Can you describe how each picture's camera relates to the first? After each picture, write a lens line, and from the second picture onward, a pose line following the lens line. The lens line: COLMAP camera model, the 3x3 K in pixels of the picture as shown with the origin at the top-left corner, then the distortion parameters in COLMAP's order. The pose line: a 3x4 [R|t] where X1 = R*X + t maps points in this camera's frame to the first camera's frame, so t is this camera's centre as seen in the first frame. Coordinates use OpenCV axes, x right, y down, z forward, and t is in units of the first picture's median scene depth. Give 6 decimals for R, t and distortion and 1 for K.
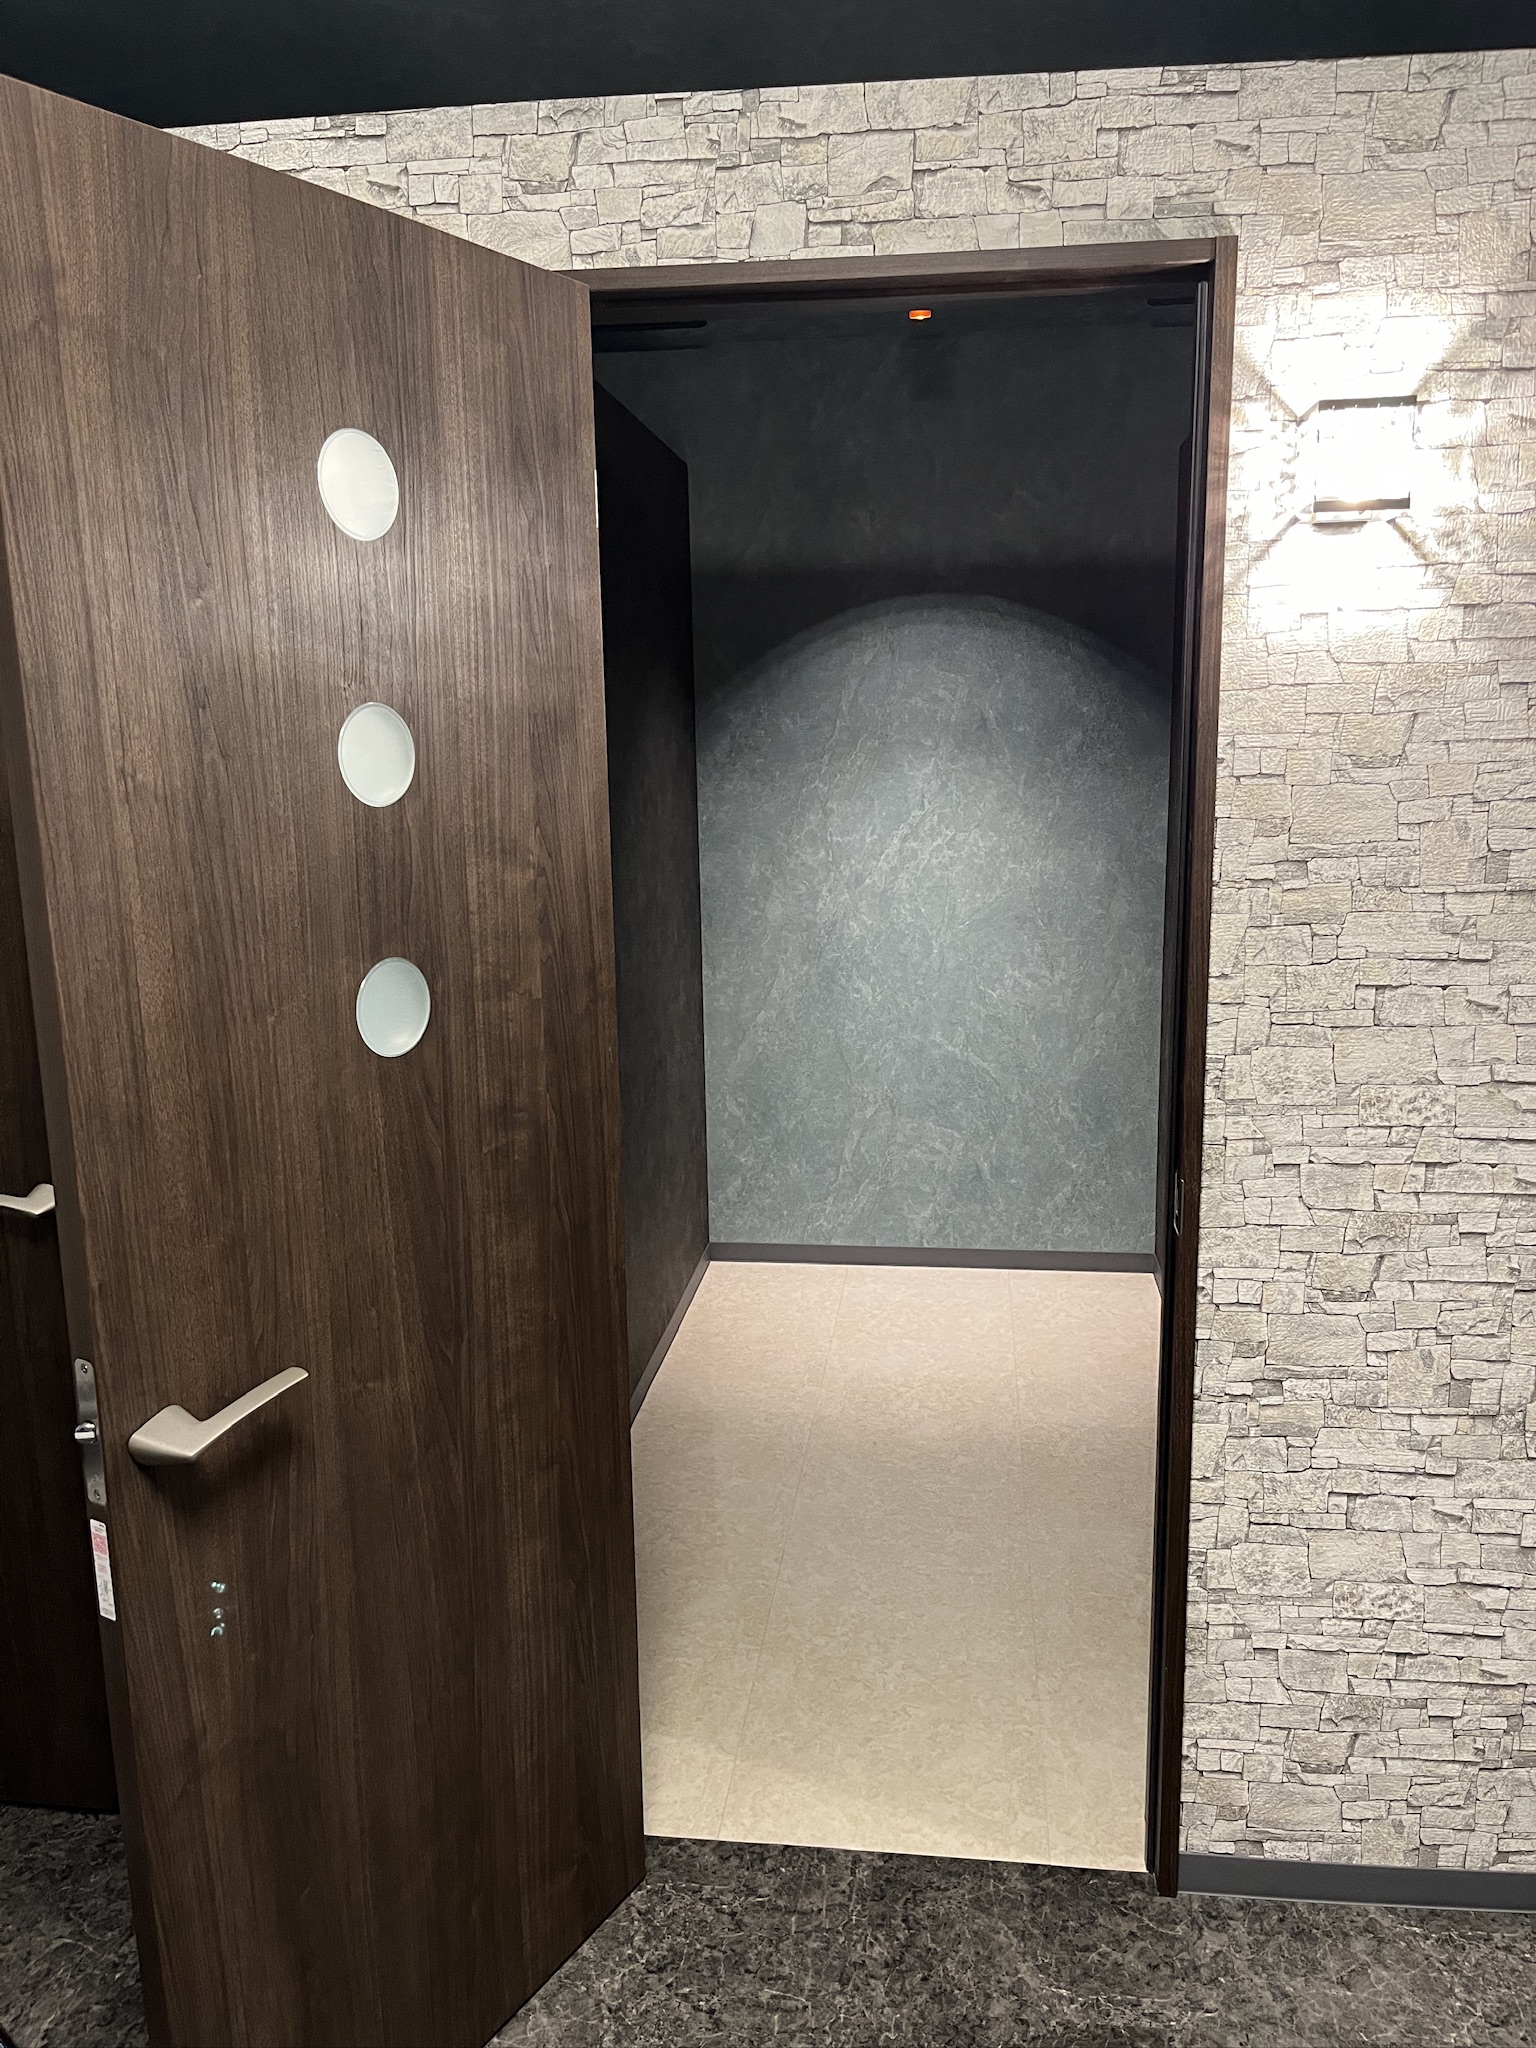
lens RADIAL K [[1529.8, 0, 794.8], [0, 1529.8, 1031.0], [0, 0, 1]] dist [0.062221, -0.091549]
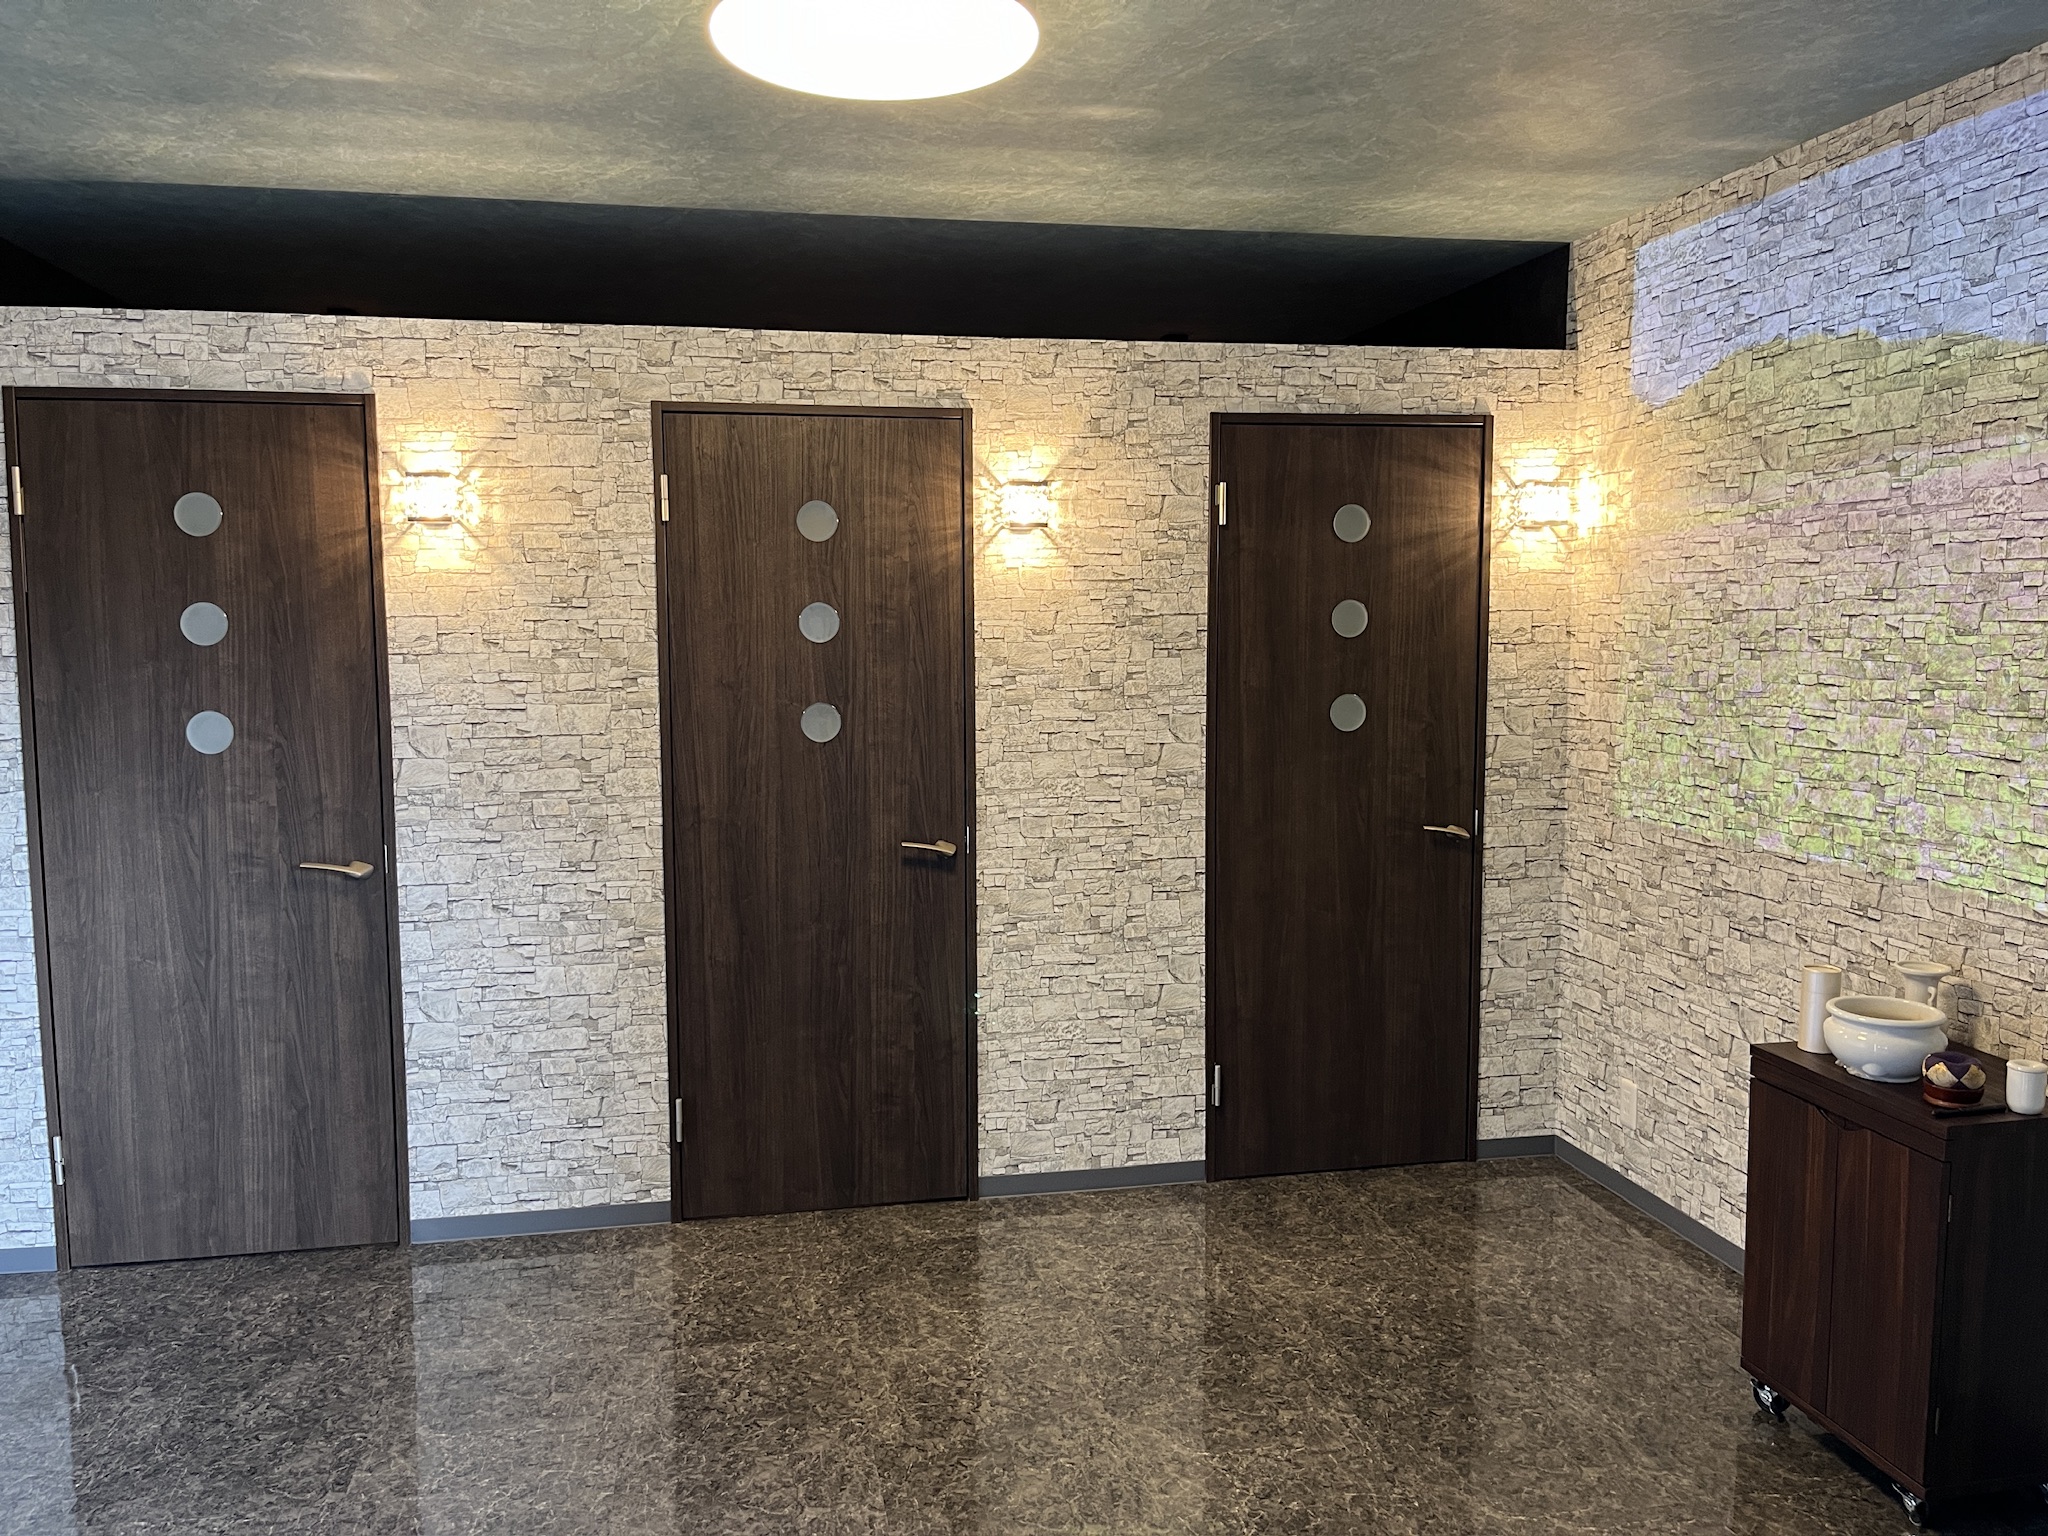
lens RADIAL K [[1575.4, 0, 1015.2], [0, 1575.4, 758.9], [0, 0, 1]] dist [0.039152, -0.053289]
pose [[0.952633, -0.019167, 0.303518, -0.342785], [0.048937, 0.994668, -0.090781, 0.204726], [-0.300159, 0.101334, 0.948491, -1.089756]]
